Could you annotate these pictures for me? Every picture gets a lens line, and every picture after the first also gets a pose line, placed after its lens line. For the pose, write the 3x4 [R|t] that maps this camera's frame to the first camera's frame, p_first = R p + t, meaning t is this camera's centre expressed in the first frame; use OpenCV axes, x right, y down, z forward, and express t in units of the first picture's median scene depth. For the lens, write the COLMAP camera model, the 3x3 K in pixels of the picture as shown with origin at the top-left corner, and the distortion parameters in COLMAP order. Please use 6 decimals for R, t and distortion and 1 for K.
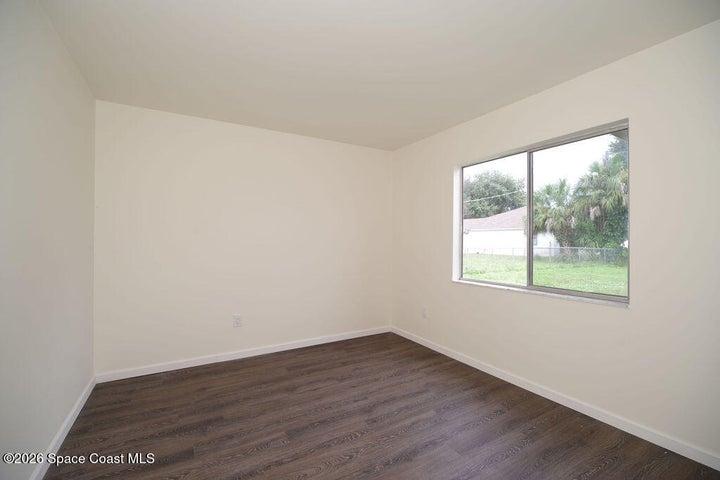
lens RADIAL K [[315.8, 0, 360.6], [0, 315.8, 237.9], [0, 0, 1]] dist [-0.008960, 0.000141]
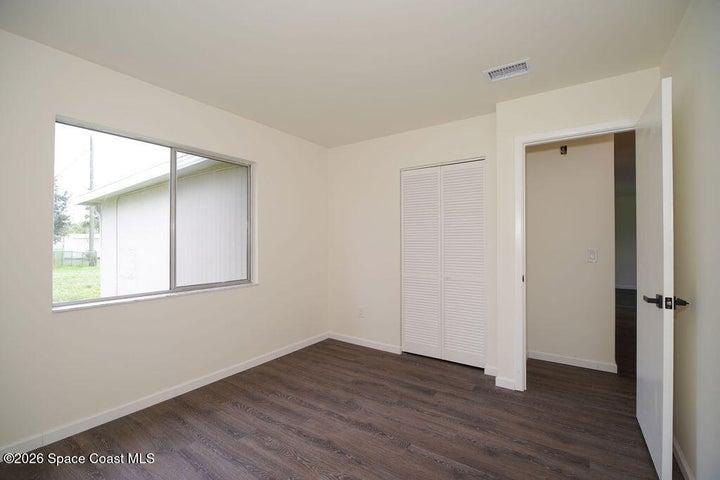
lens RADIAL K [[315.8, 0, 360.6], [0, 315.8, 239.2], [0, 0, 1]] dist [-0.008960, 0.000141]
pose [[-0.422108, -0.000449, 0.906546, -0.604852], [-0.010387, 0.999937, -0.004341, -0.000902], [-0.906486, -0.011249, -0.422085, 0.933273]]
